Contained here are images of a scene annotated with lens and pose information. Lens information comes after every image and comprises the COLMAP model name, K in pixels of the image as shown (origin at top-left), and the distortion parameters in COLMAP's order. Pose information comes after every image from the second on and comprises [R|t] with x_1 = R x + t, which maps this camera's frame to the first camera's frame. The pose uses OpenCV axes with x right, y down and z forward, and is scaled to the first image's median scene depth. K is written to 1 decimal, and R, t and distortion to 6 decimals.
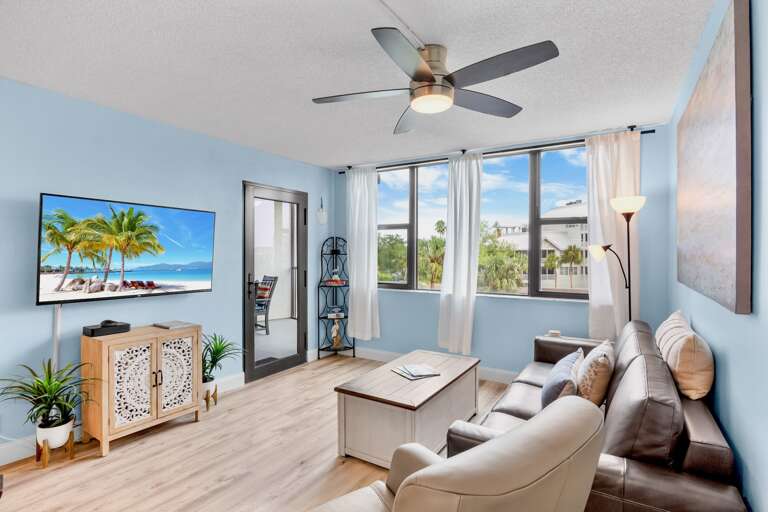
lens RADIAL K [[385.8, 0, 380.1], [0, 385.8, 252.7], [0, 0, 1]] dist [-0.014264, -0.000724]
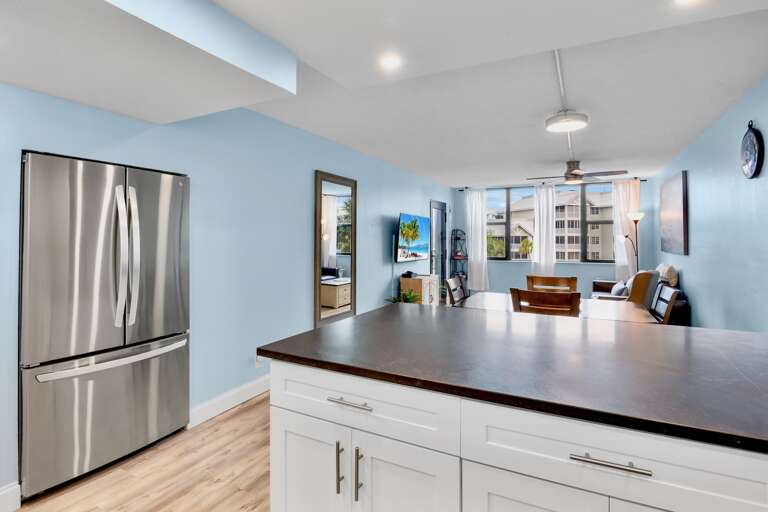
lens RADIAL K [[390.5, 0, 376.5], [0, 390.5, 231.6], [0, 0, 1]] dist [-0.012477, -0.000023]
pose [[0.996797, 0.000773, 0.079966, -0.974111], [0.000682, 0.999835, -0.018160, -0.002495], [-0.079967, 0.018157, 0.996632, -1.044351]]
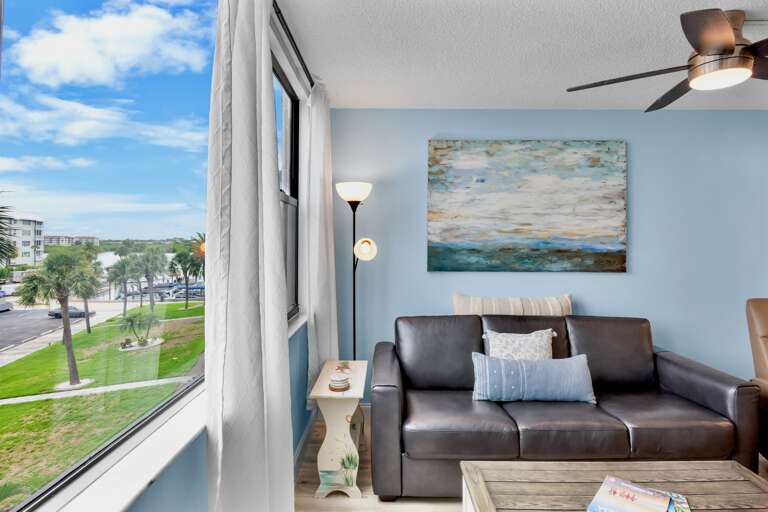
lens RADIAL K [[374.1, 0, 385.0], [0, 374.1, 249.7], [0, 0, 1]] dist [-0.014876, 0.000165]
pose [[-0.533449, -0.011295, 0.845757, -0.105313], [0.000866, 0.999903, 0.013900, -0.005510], [-0.845832, 0.008147, -0.533388, 1.421985]]
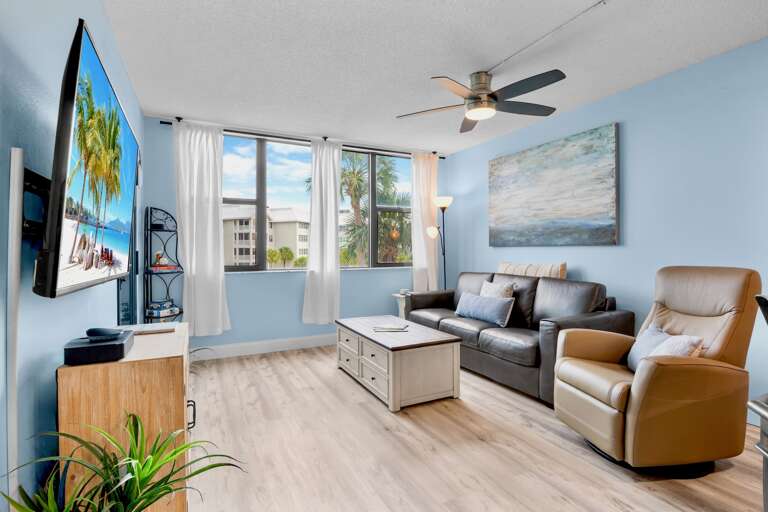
lens RADIAL K [[385.8, 0, 380.1], [0, 385.8, 252.7], [0, 0, 1]] dist [-0.014264, -0.000724]
pose [[0.517079, -0.006615, 0.855912, -0.858032], [0.008033, 0.999964, 0.002875, 0.077980], [-0.855900, 0.005389, 0.517113, 0.415787]]
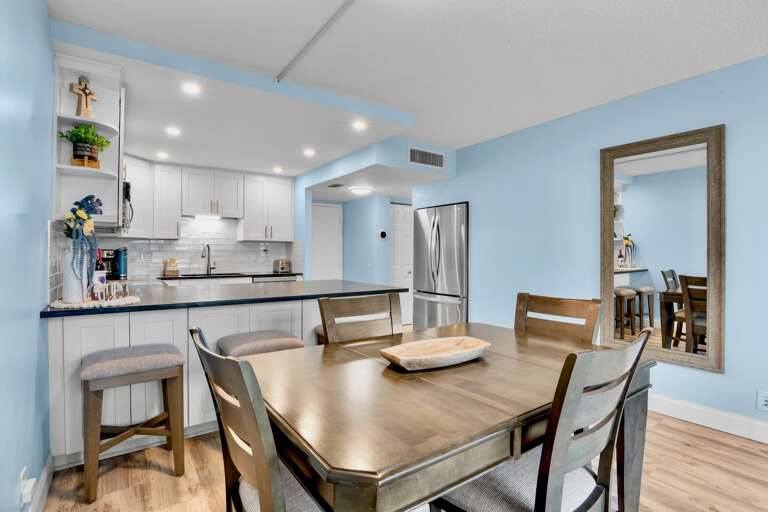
lens RADIAL K [[374.1, 0, 385.0], [0, 374.1, 249.7], [0, 0, 1]] dist [-0.014876, 0.000165]
pose [[-0.373330, -0.013898, -0.927595, 0.109393], [-0.003657, 0.999902, -0.013509, 0.051508], [0.927692, -0.001652, -0.373344, 0.167196]]
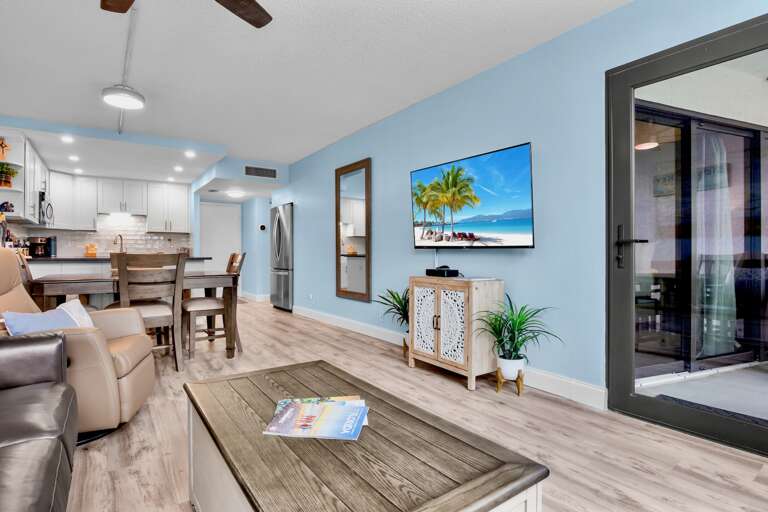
lens RADIAL K [[385.8, 0, 380.1], [0, 385.8, 252.7], [0, 0, 1]] dist [-0.014264, -0.000724]
pose [[-0.373482, -0.004344, -0.927627, 0.432100], [0.000200, 0.999989, -0.004763, 0.130232], [0.927637, -0.001964, -0.373477, 1.156955]]
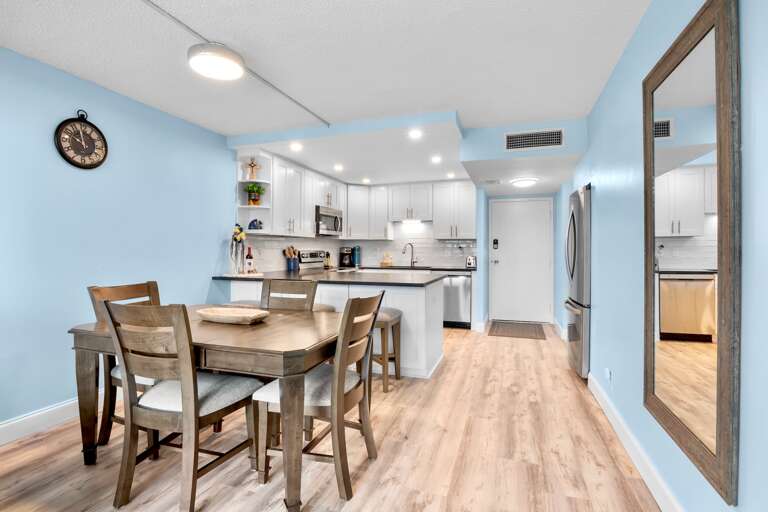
lens RADIAL K [[374.1, 0, 385.0], [0, 374.1, 249.7], [0, 0, 1]] dist [-0.014876, 0.000165]
pose [[-0.968327, -0.004699, -0.249641, -0.482292], [-0.004759, 0.999989, -0.000365, 0.047451], [0.249640, 0.000834, -0.968338, 0.842619]]
